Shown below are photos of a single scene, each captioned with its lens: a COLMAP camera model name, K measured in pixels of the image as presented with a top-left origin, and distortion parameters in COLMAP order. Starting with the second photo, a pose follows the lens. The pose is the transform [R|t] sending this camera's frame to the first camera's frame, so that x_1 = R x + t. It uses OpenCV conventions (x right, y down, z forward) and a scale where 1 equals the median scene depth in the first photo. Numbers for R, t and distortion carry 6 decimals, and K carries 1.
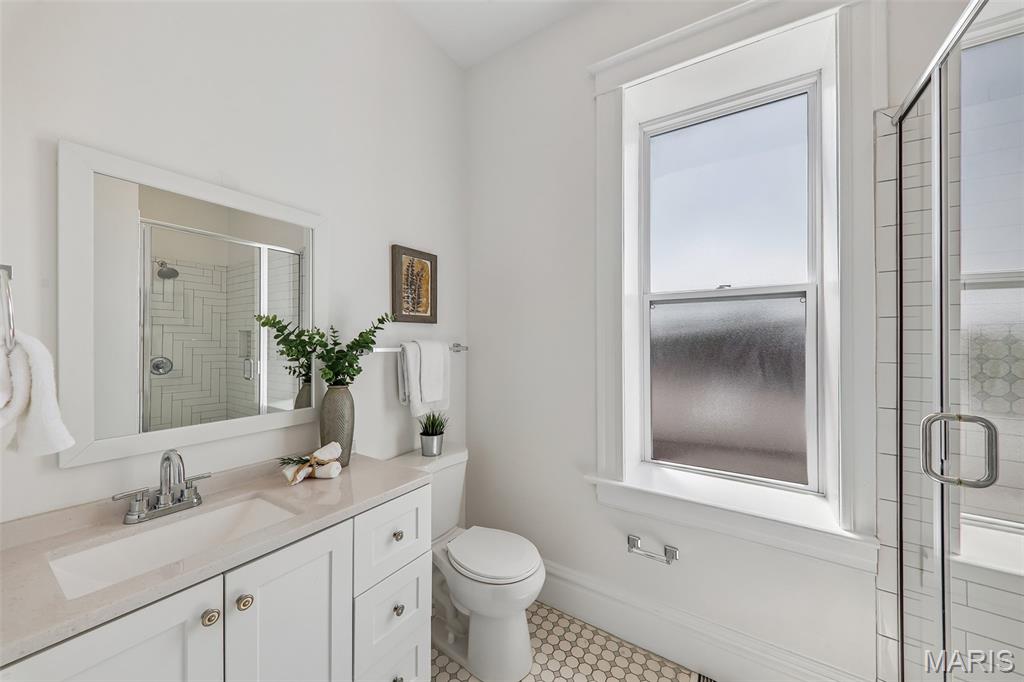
lens RADIAL K [[359.1, 0, 512.0], [0, 359.1, 341.0], [0, 0, 1]] dist [0.028350, -0.012426]
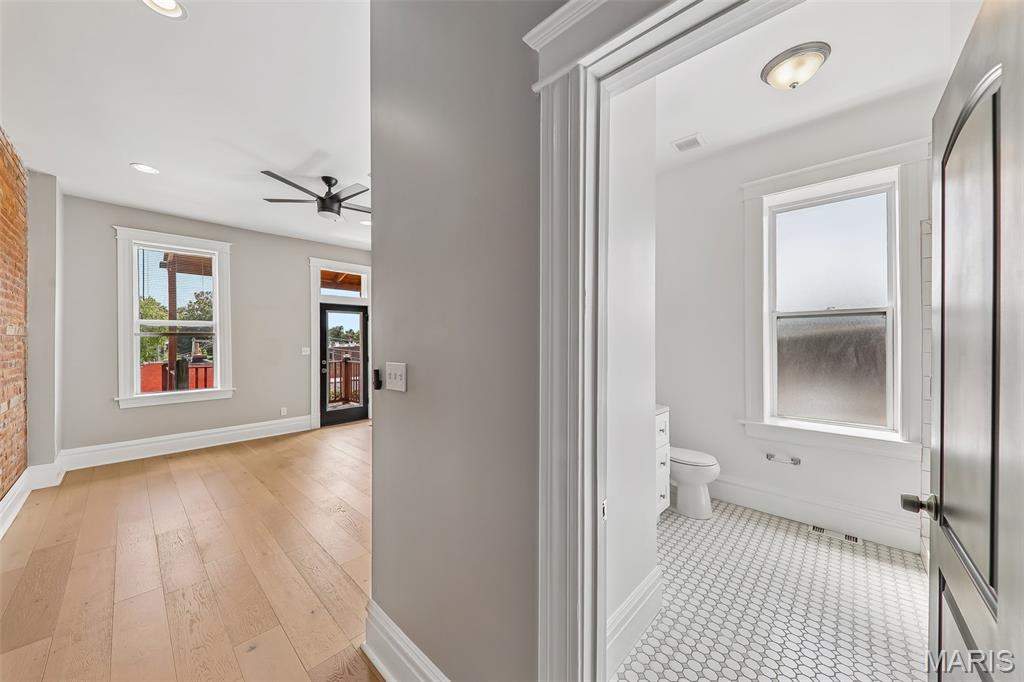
lens RADIAL K [[355.7, 0, 512.1], [0, 355.7, 343.5], [0, 0, 1]] dist [-0.000726, -0.000279]
pose [[0.977864, -0.003507, -0.209214, -0.527130], [0.004053, 0.999989, 0.002180, -0.001987], [0.209204, -0.002979, 0.977867, -0.940143]]
